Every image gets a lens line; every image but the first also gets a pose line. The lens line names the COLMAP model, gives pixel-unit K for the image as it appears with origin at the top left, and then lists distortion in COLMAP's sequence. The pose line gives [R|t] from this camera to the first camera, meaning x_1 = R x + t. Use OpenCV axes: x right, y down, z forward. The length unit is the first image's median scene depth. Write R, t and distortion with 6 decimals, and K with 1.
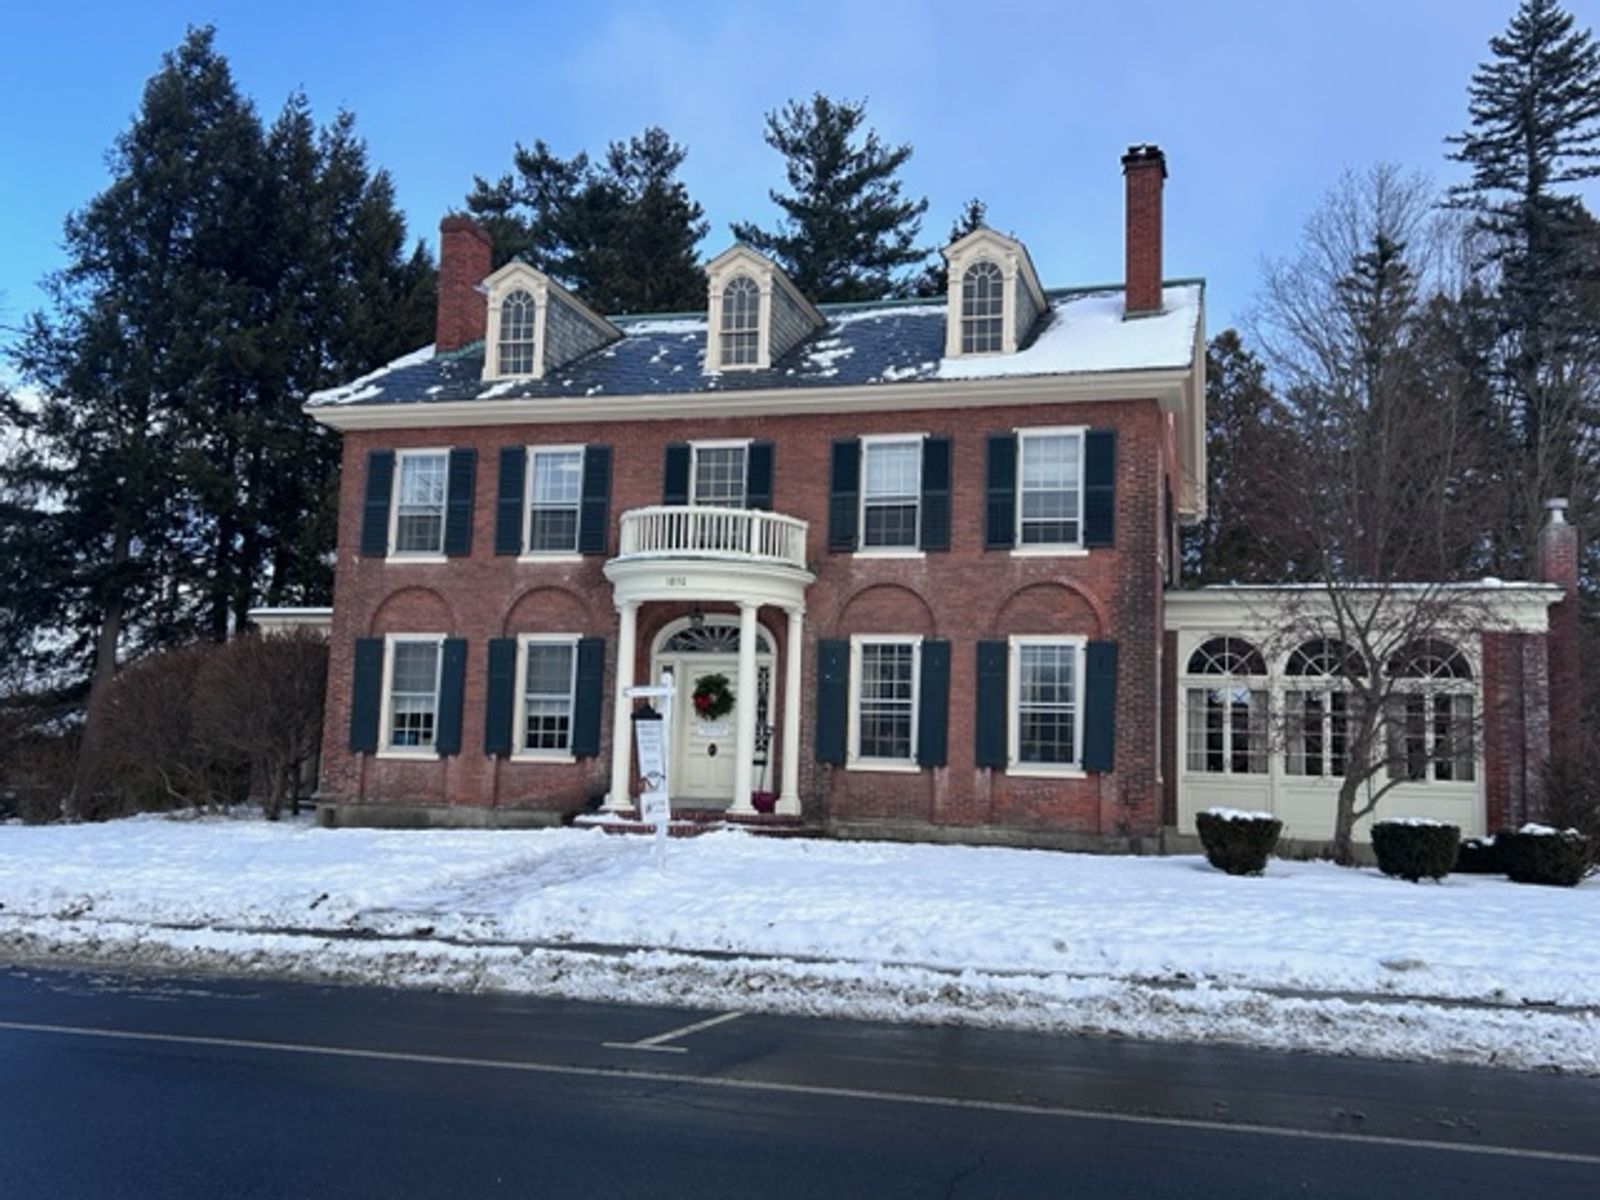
lens RADIAL K [[1494.7, 0, 803.8], [0, 1494.7, 602.8], [0, 0, 1]] dist [0.086900, 0.000000]
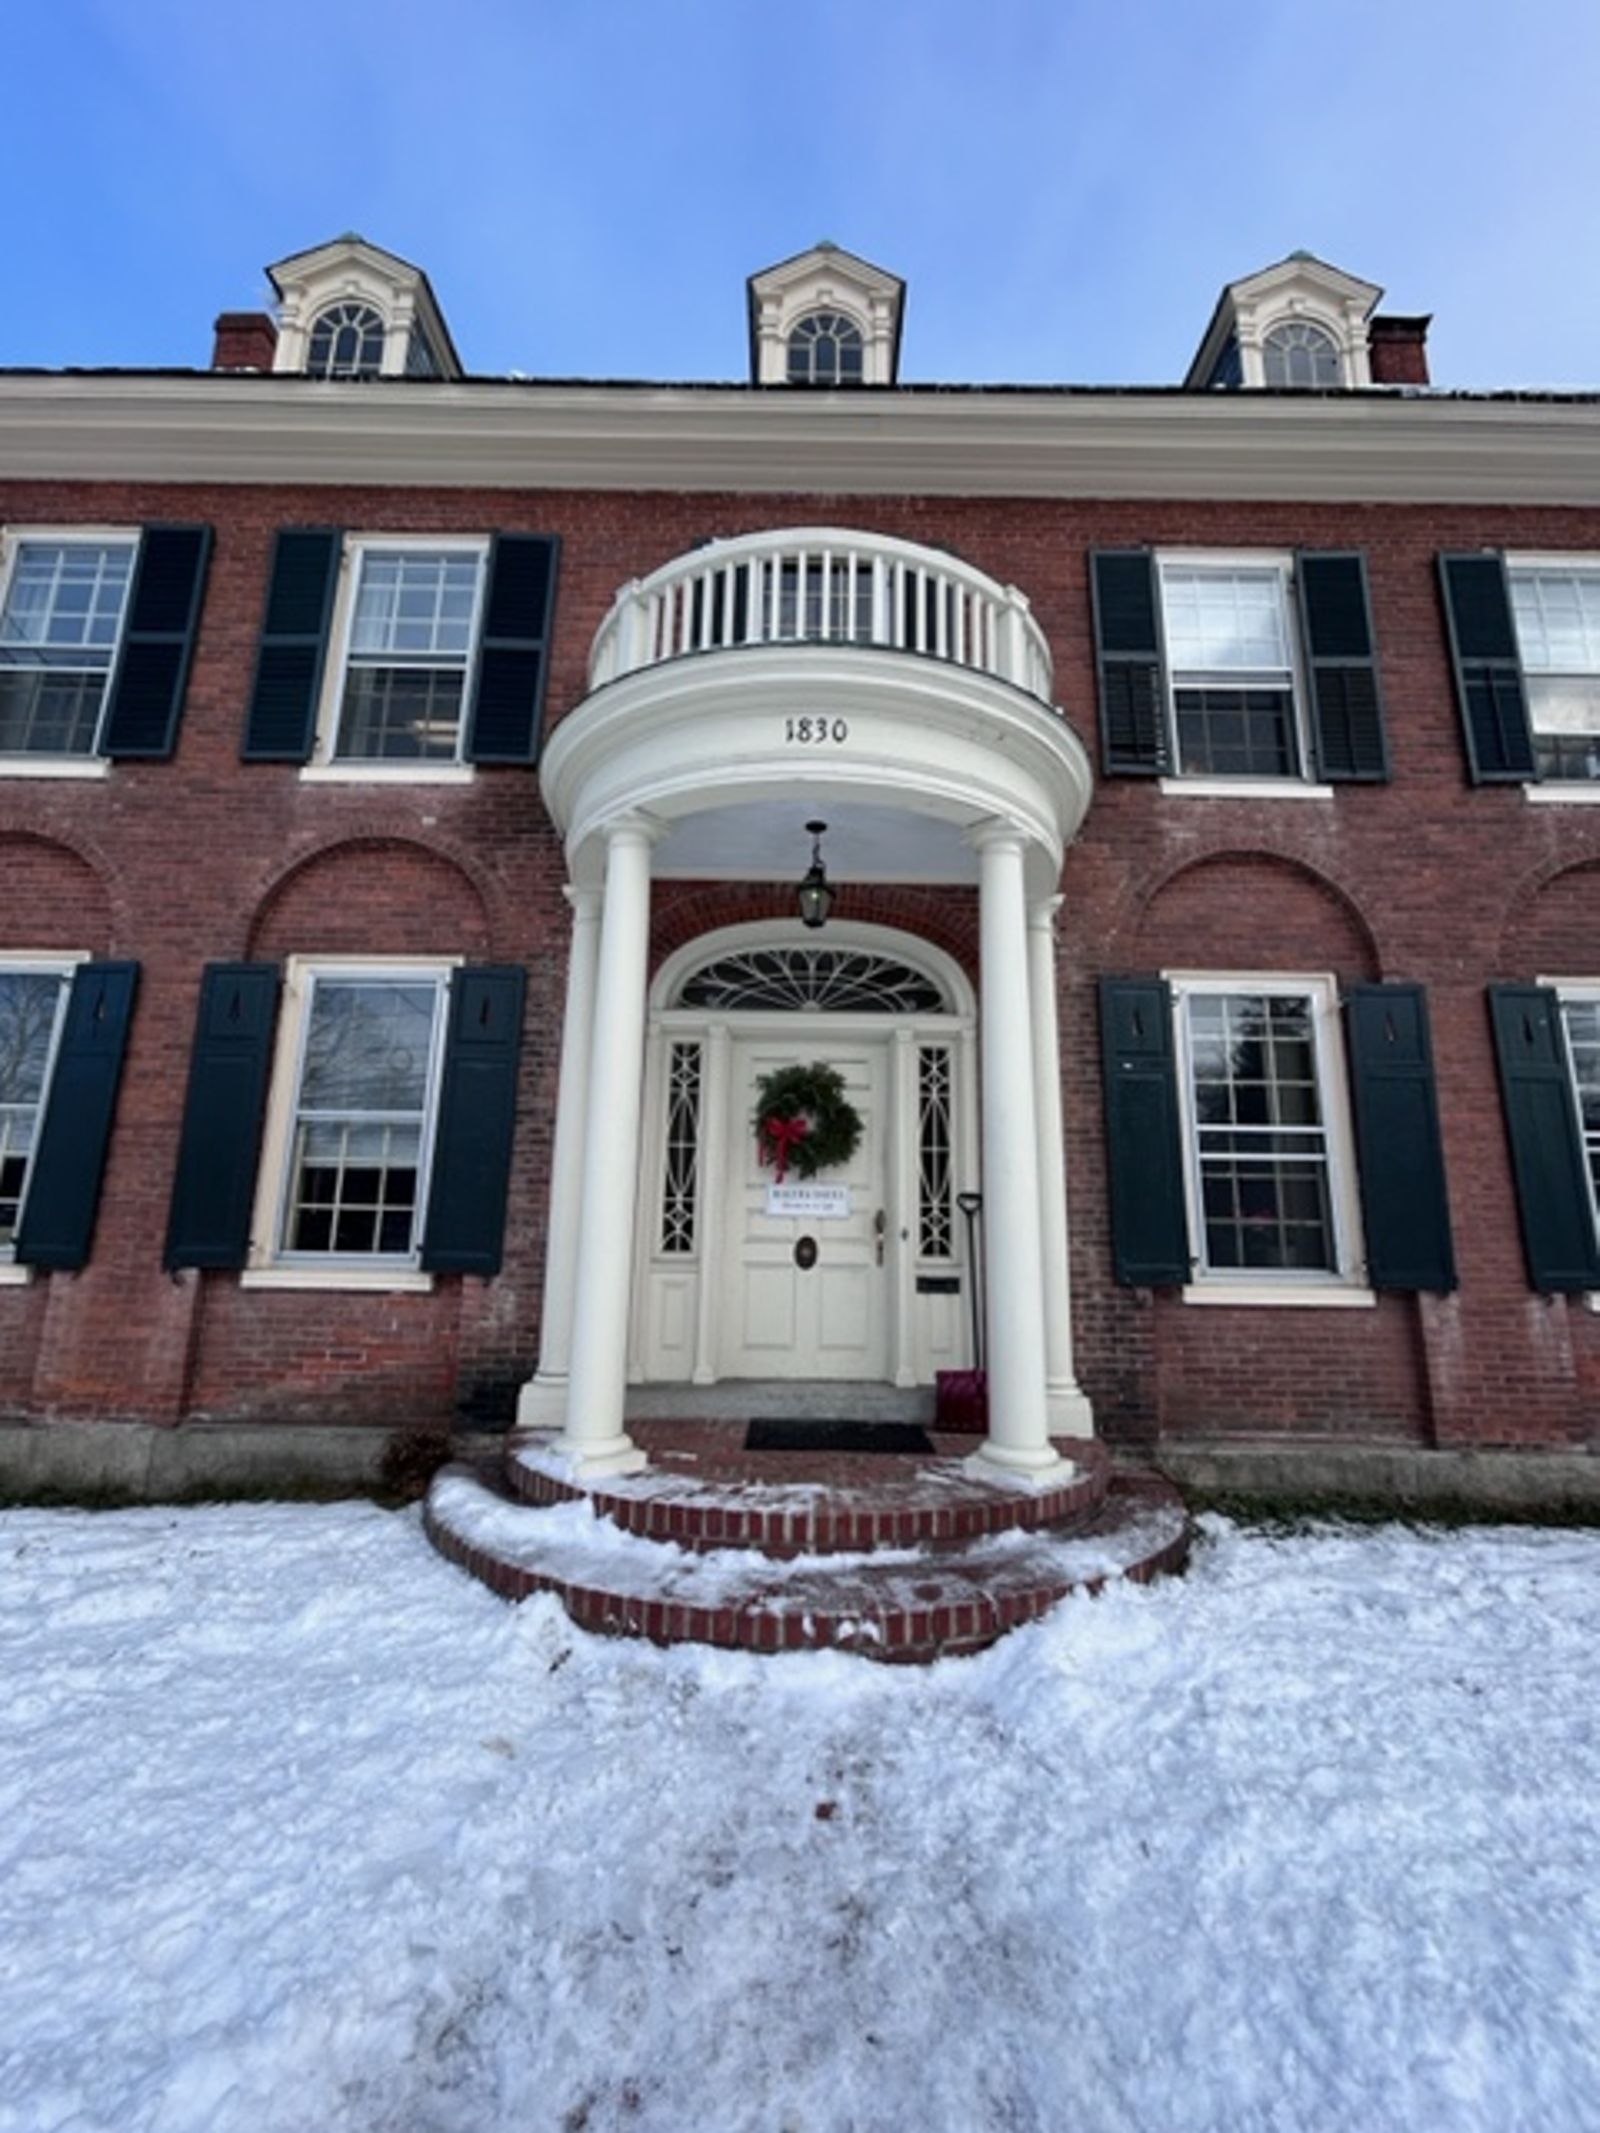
lens RADIAL K [[869.2, 0, 795.2], [0, 869.2, 1059.7], [0, 0, 1]] dist [-0.005313, 0.001211]
pose [[0.959745, 0.042542, 0.277633, -0.128012], [-0.020531, 0.996445, -0.081711, 0.065354], [-0.280122, 0.072722, 0.957206, 0.765438]]
